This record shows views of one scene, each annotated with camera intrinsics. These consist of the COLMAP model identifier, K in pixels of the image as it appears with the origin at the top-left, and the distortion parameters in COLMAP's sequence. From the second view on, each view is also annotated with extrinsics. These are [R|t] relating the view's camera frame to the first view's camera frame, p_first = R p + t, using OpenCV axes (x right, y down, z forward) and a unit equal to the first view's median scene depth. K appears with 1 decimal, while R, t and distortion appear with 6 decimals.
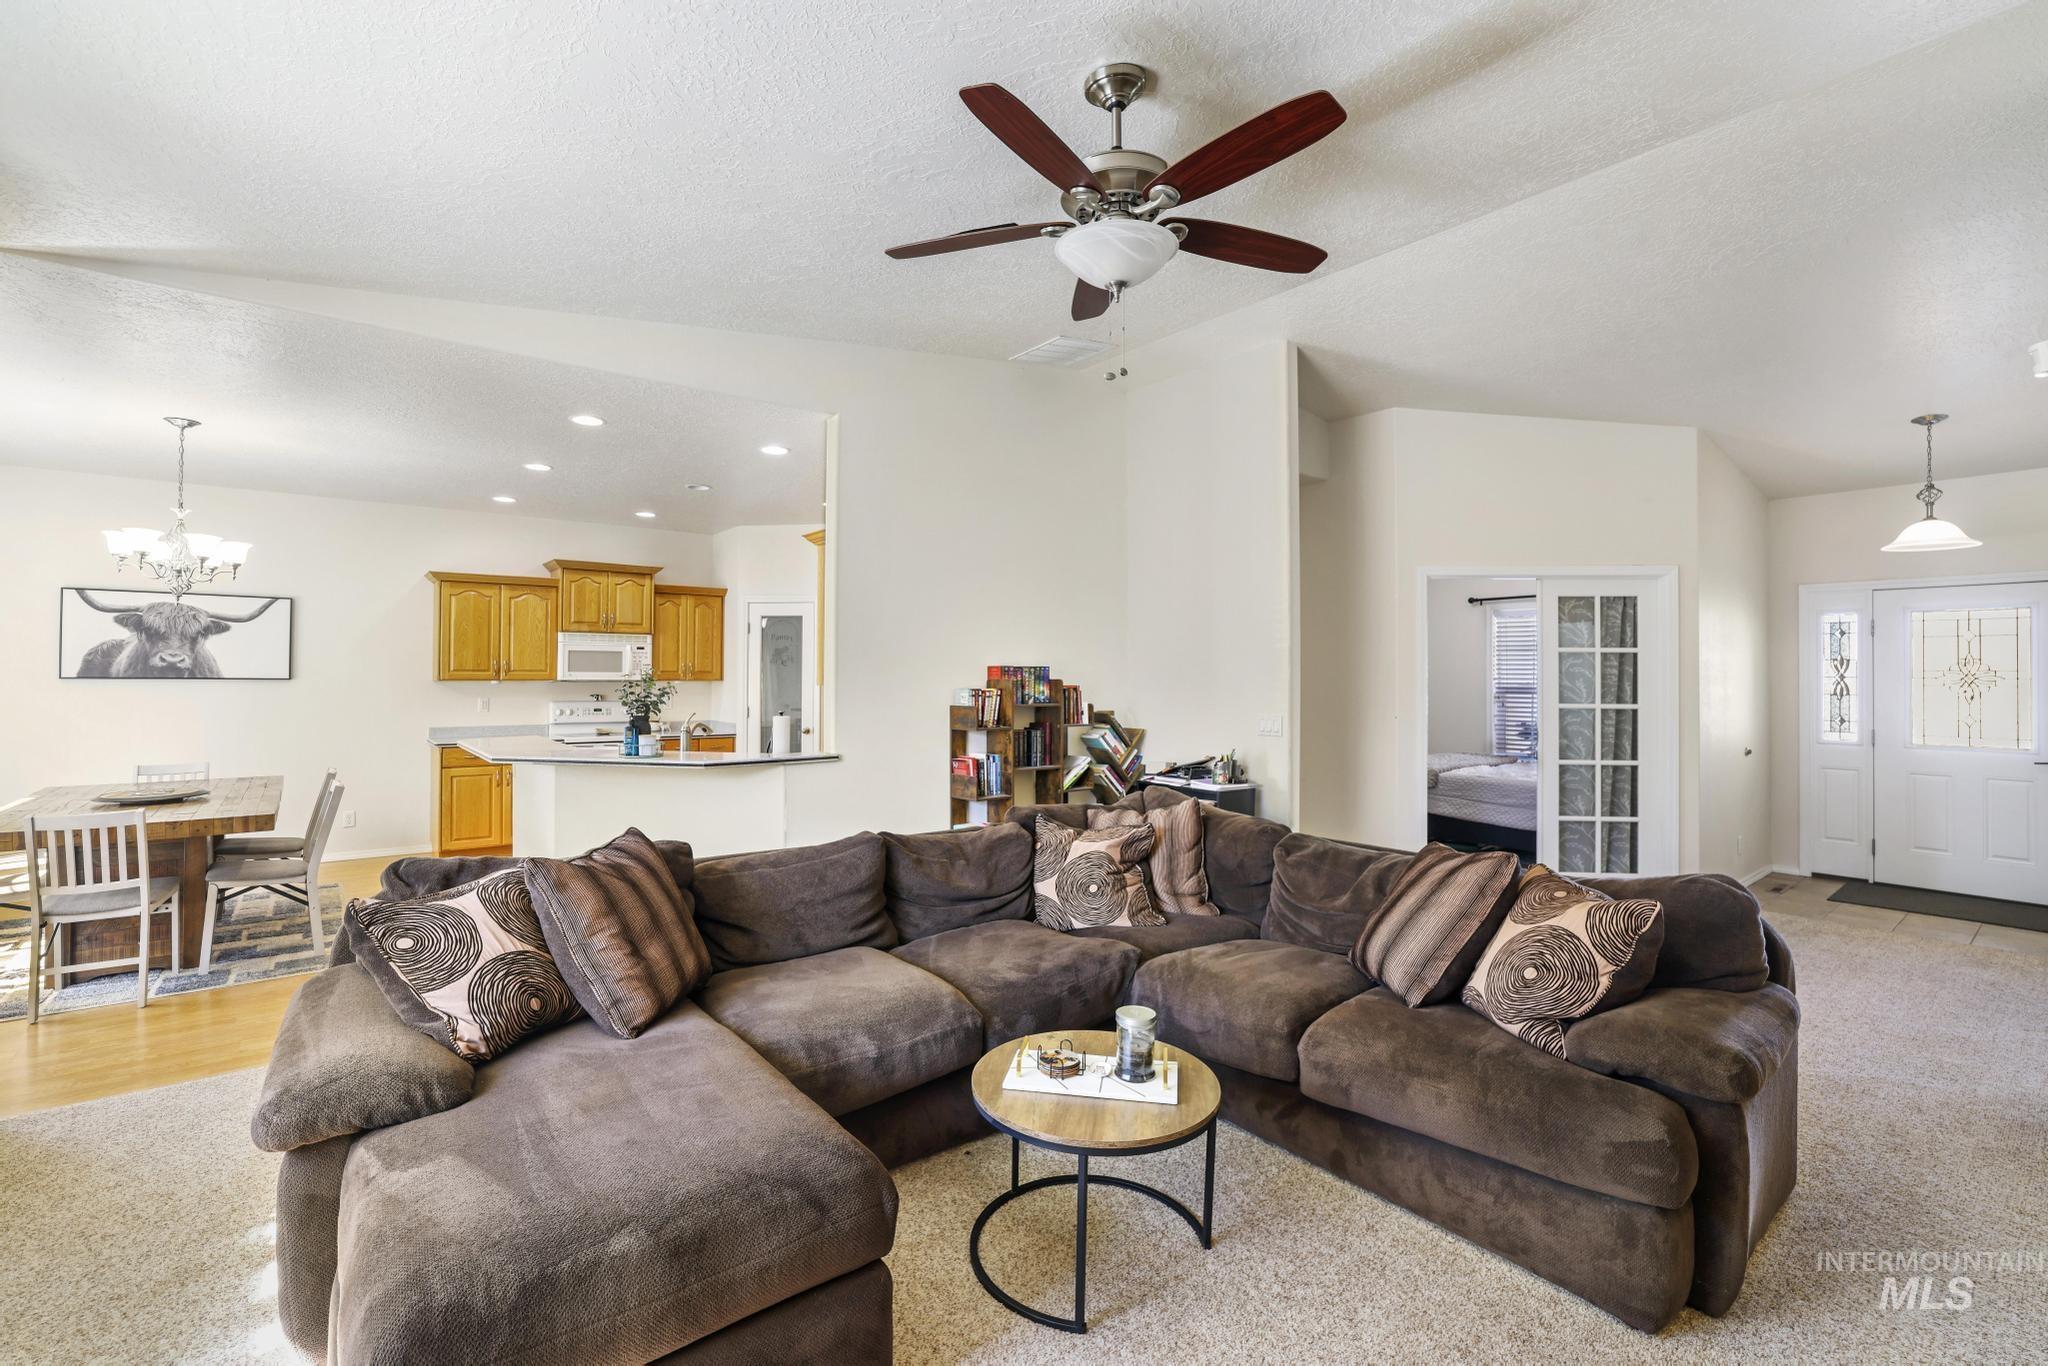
lens RADIAL K [[907.3, 0, 1017.5], [0, 907.3, 671.6], [0, 0, 1]] dist [-0.057924, 0.028911]
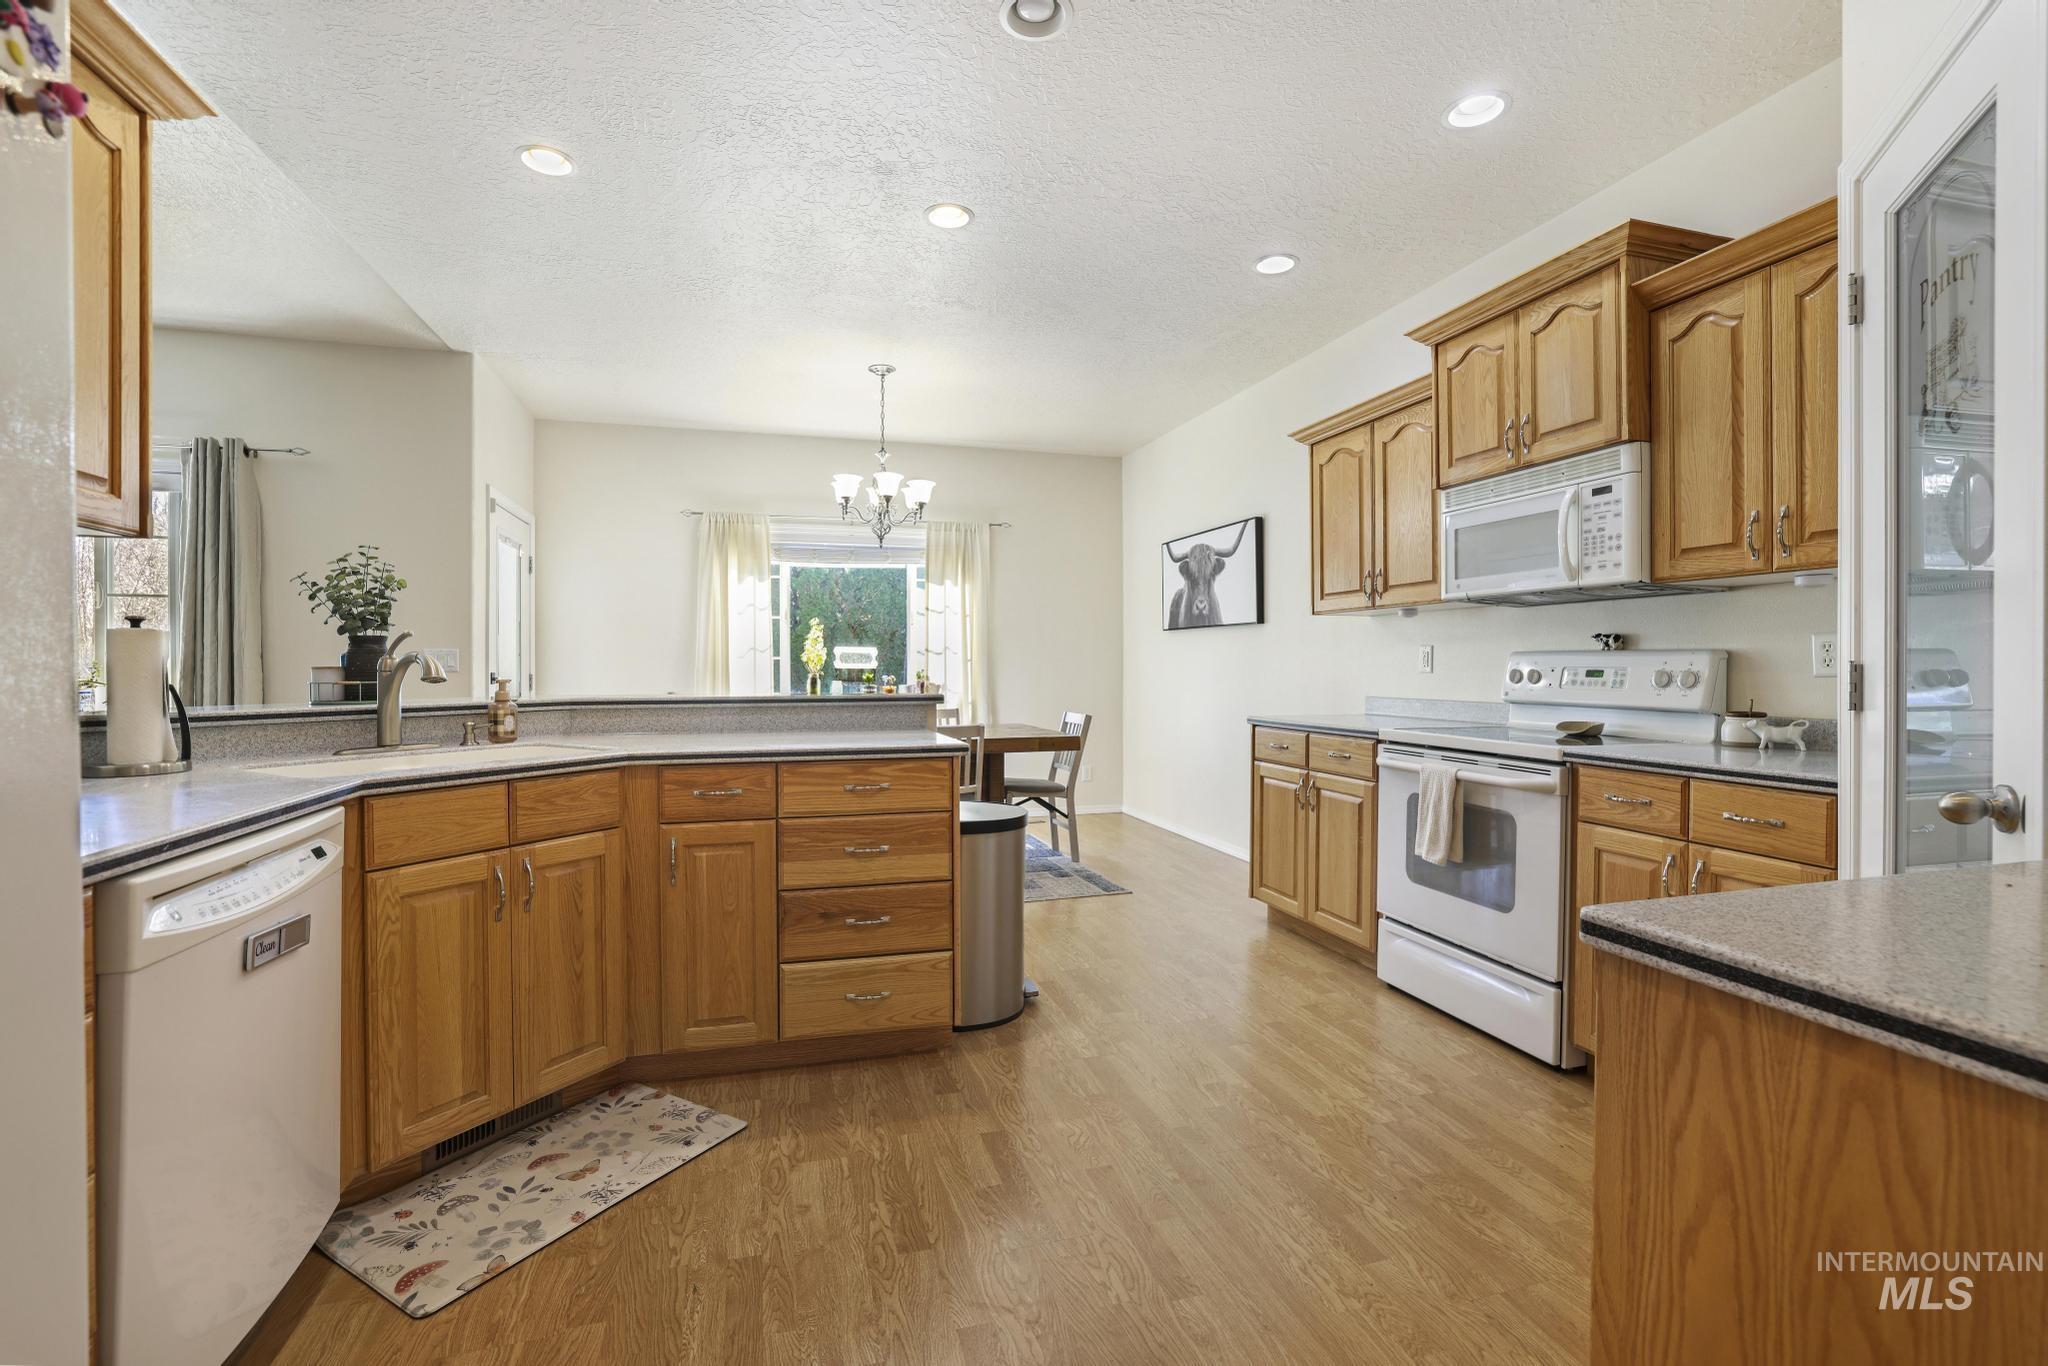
lens RADIAL K [[907.3, 0, 1017.5], [0, 907.3, 671.6], [0, 0, 1]] dist [-0.057924, 0.028911]
pose [[-0.372717, 0.008591, -0.927905, -0.028821], [0.018447, 0.999828, 0.001847, 0.042234], [0.927762, -0.016429, -0.372811, 1.037212]]
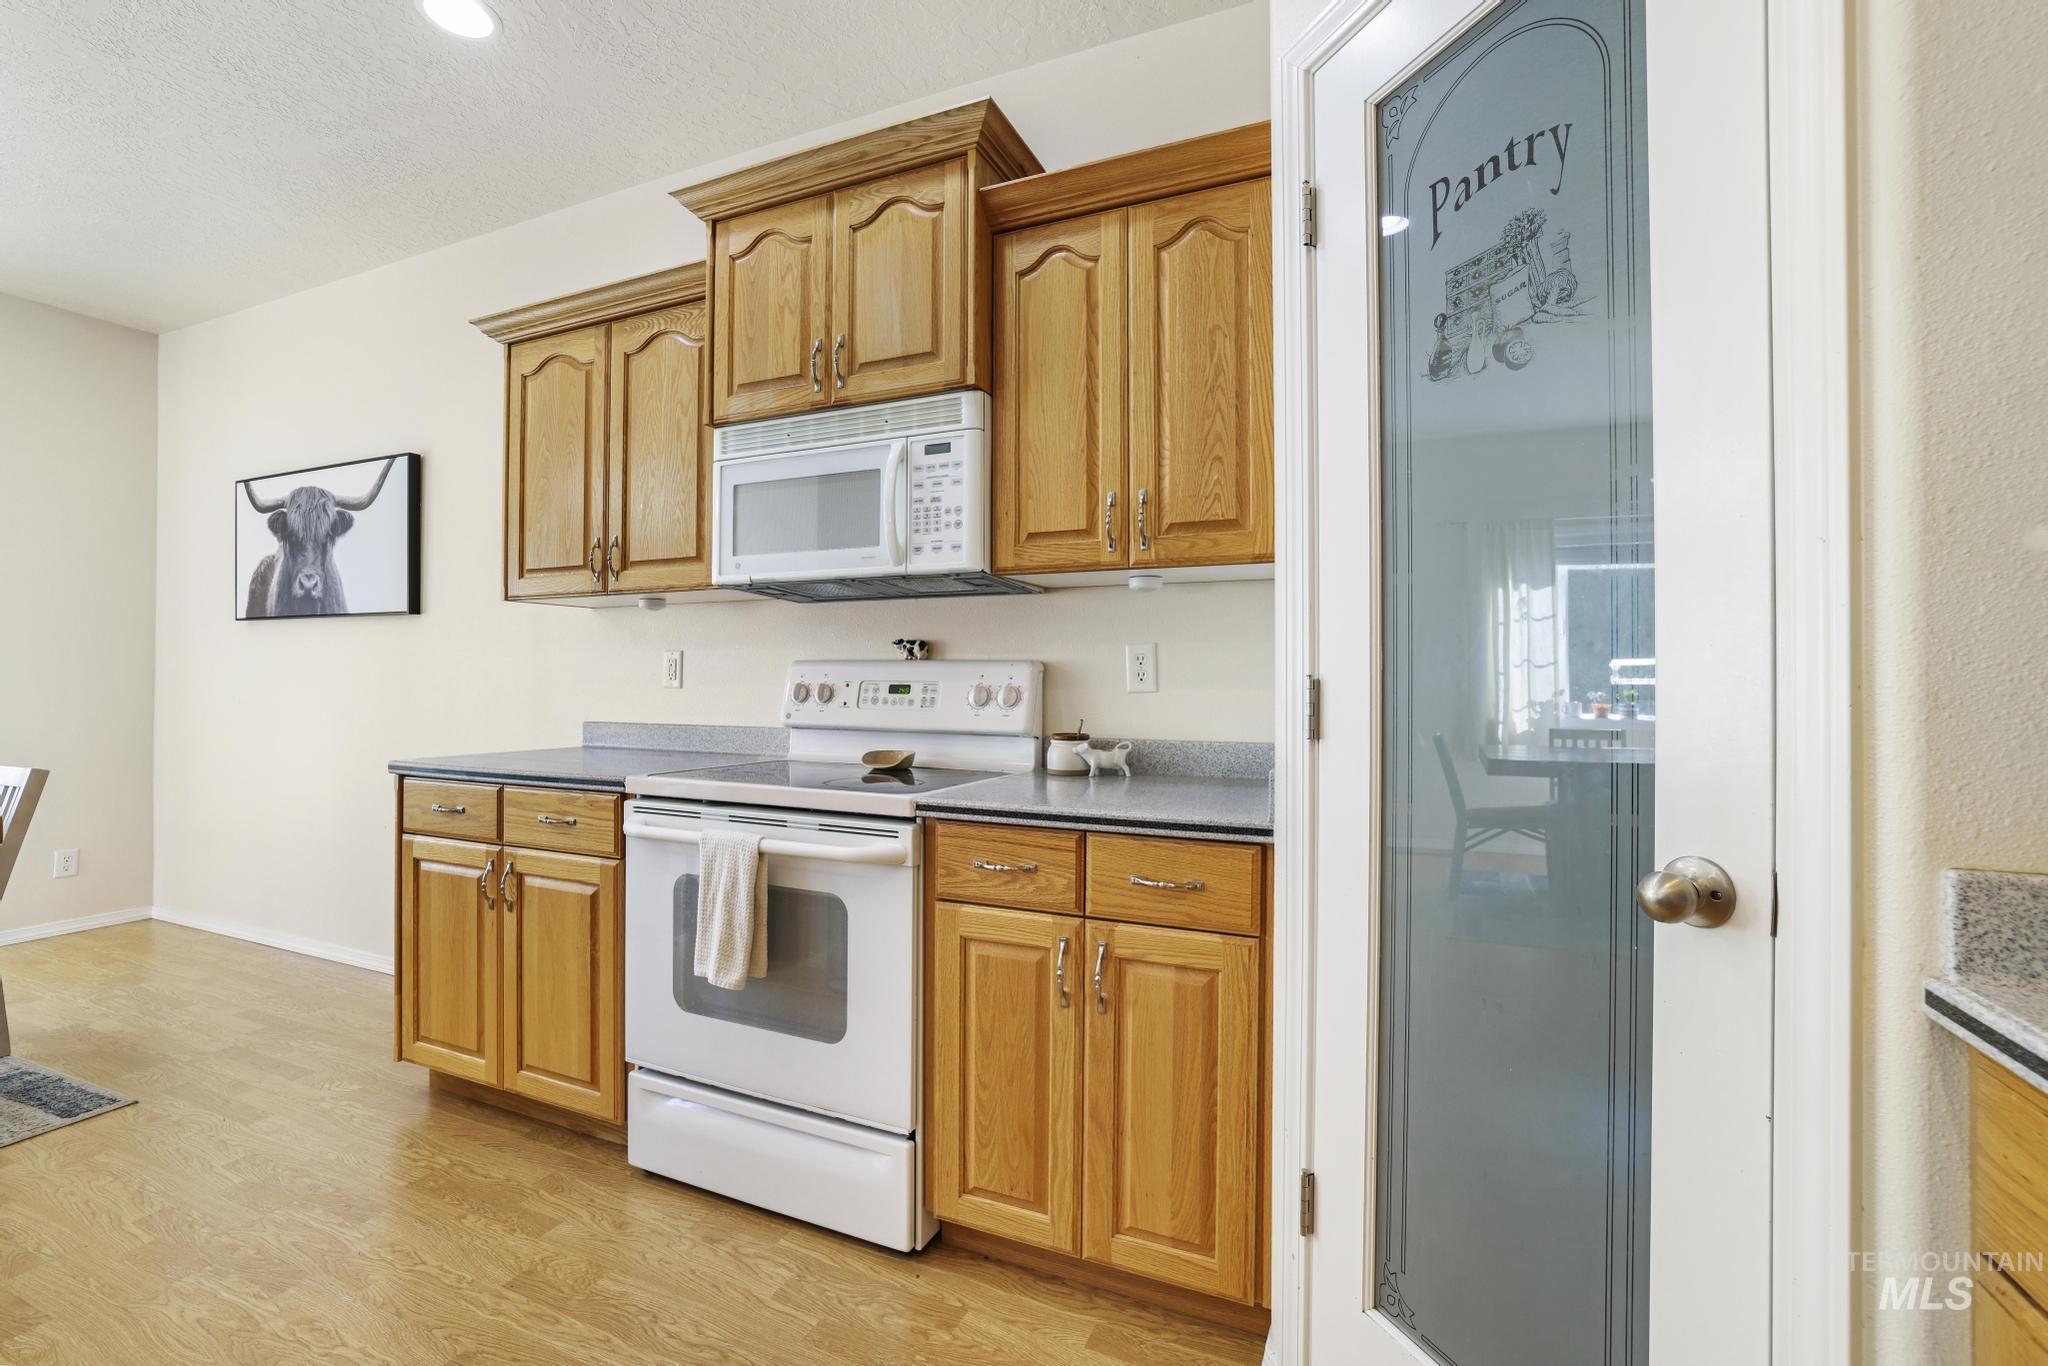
lens RADIAL K [[907.3, 0, 1017.5], [0, 907.3, 671.6], [0, 0, 1]] dist [-0.057924, 0.028911]
pose [[0.459964, -0.002927, -0.887933, -0.202730], [0.011481, 0.999931, 0.002651, 0.042022], [0.887863, -0.011414, 0.459966, 1.016138]]
